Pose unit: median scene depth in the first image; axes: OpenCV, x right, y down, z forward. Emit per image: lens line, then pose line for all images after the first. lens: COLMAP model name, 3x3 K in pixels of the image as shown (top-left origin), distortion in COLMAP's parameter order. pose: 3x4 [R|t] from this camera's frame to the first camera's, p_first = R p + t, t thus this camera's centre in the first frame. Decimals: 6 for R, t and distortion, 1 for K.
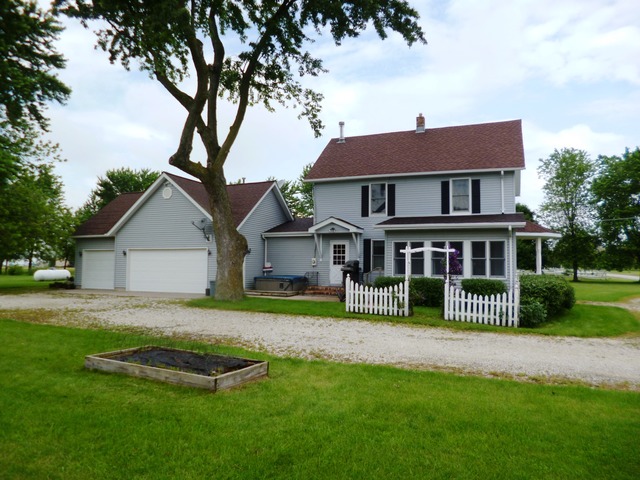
lens RADIAL K [[452.7, 0, 319.4], [0, 452.7, 241.1], [0, 0, 1]] dist [-0.067607, 0.019794]
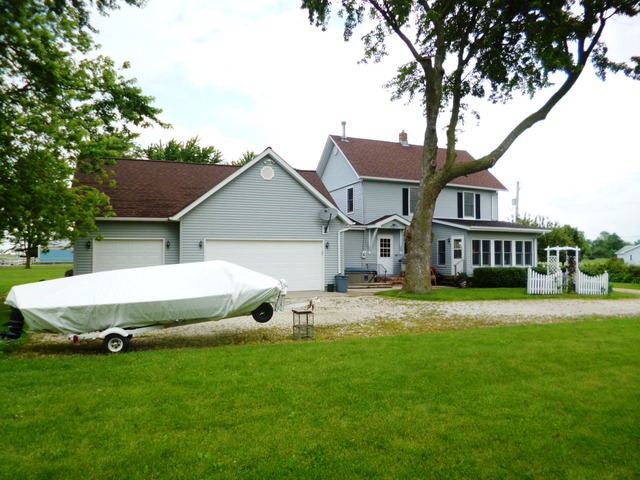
lens RADIAL K [[452.7, 0, 319.4], [0, 452.7, 239.9], [0, 0, 1]] dist [-0.067607, 0.019794]
pose [[0.719357, 0.018595, 0.694392, -0.874370], [-0.037916, 0.999202, 0.012521, 0.002498], [-0.693605, -0.035335, 0.719488, 0.325144]]
